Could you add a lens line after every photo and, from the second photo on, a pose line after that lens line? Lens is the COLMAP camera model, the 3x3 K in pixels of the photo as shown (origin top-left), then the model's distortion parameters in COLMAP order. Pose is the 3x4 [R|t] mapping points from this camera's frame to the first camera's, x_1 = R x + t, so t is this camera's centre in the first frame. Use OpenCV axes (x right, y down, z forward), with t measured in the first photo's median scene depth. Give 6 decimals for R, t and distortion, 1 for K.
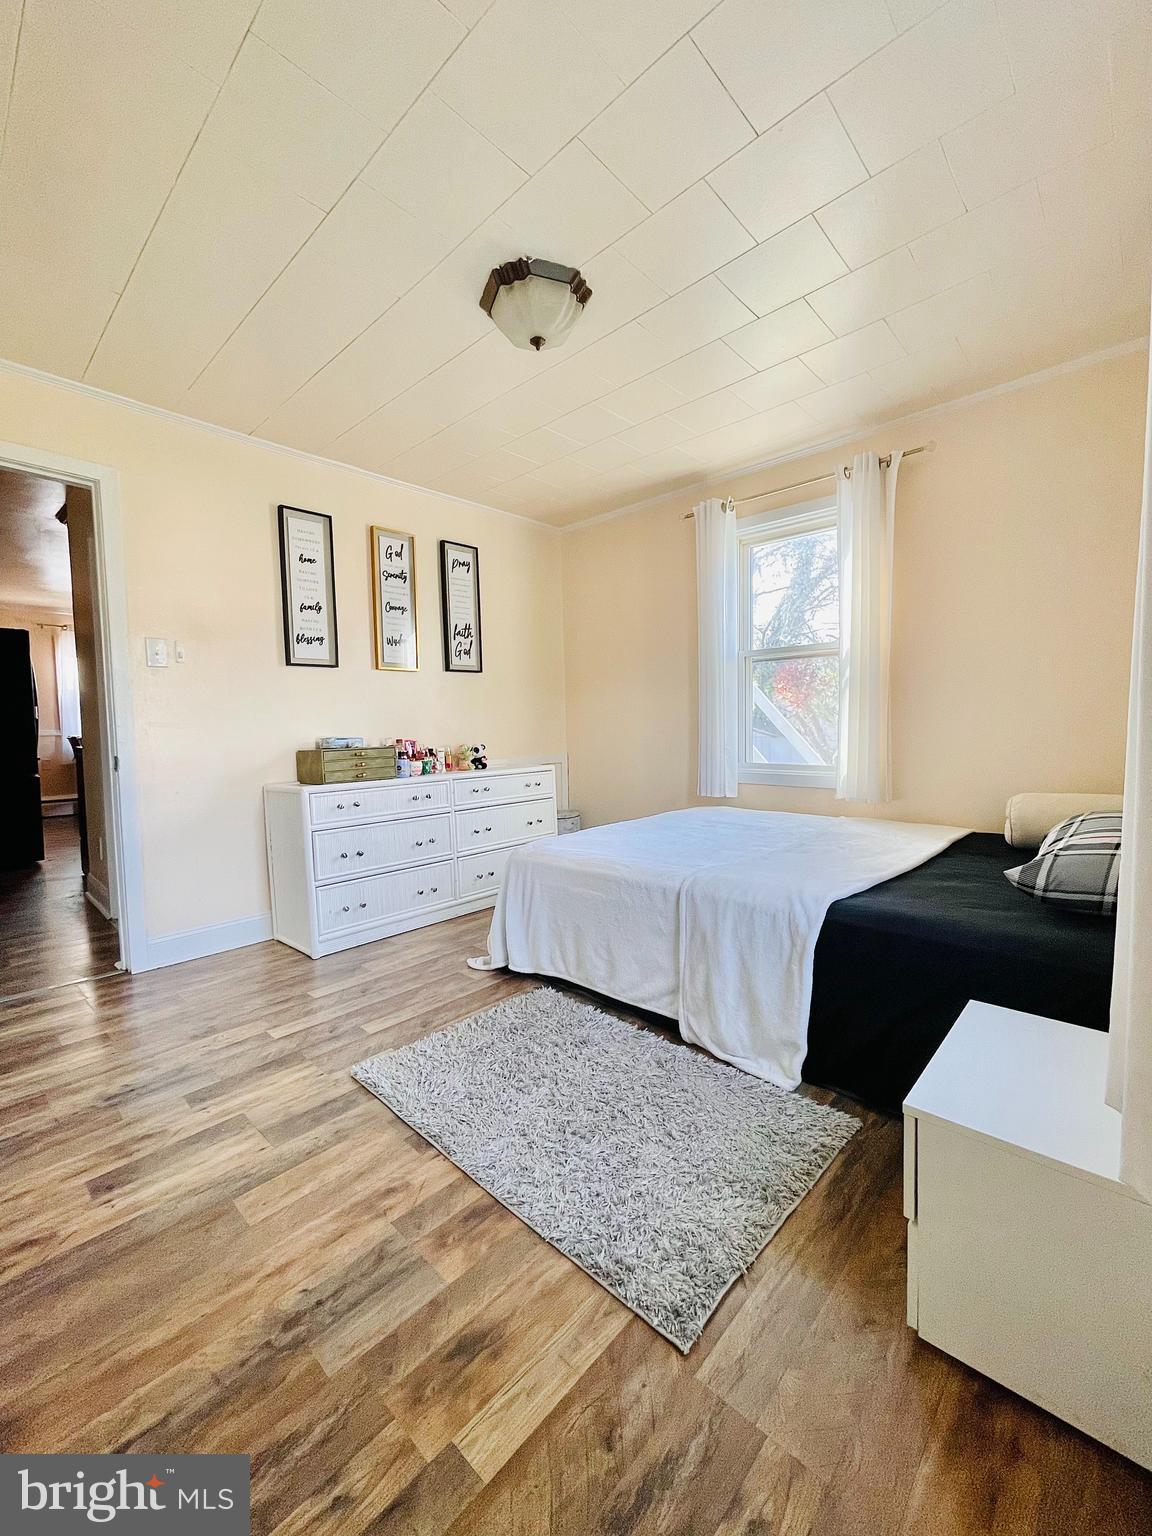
lens RADIAL K [[619.2, 0, 573.0], [0, 619.2, 757.3], [0, 0, 1]] dist [-0.000582, -0.001715]
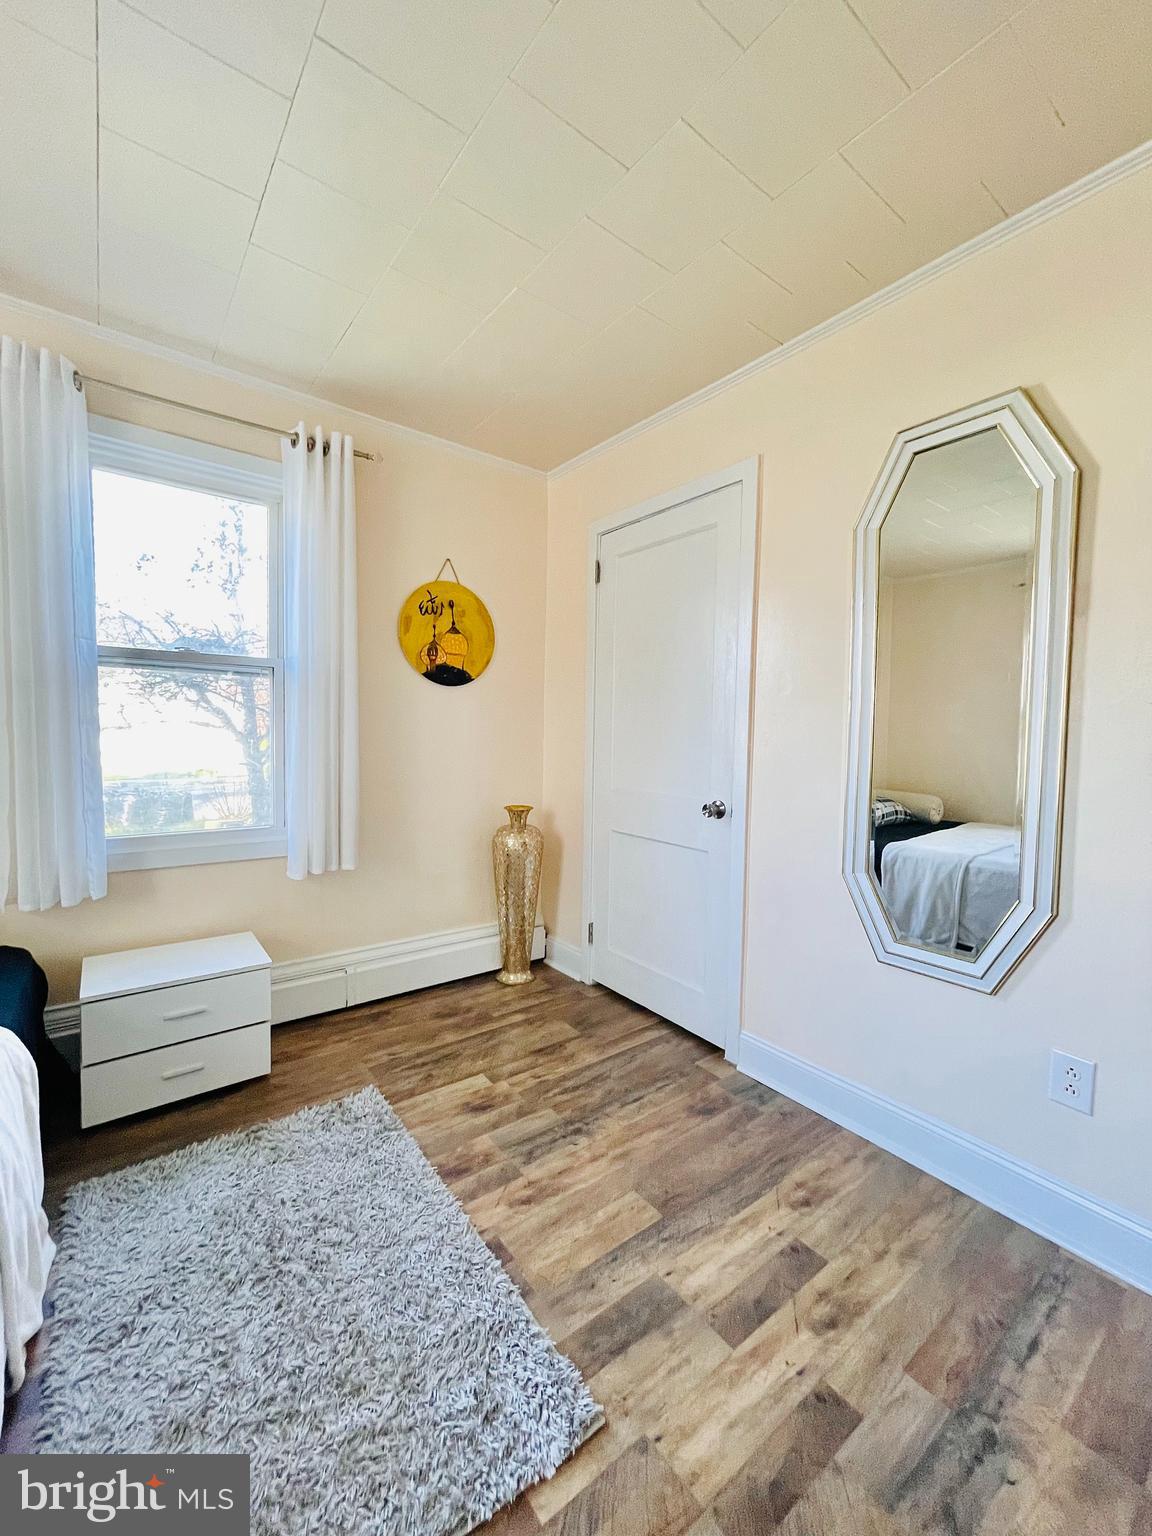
lens RADIAL K [[619.2, 0, 573.6], [0, 619.2, 764.3], [0, 0, 1]] dist [-0.000582, -0.001715]
pose [[-0.986719, -0.010082, 0.162123, -0.613407], [0.007653, 0.994078, 0.108398, -0.238899], [-0.162256, 0.108199, -0.980799, 2.214004]]
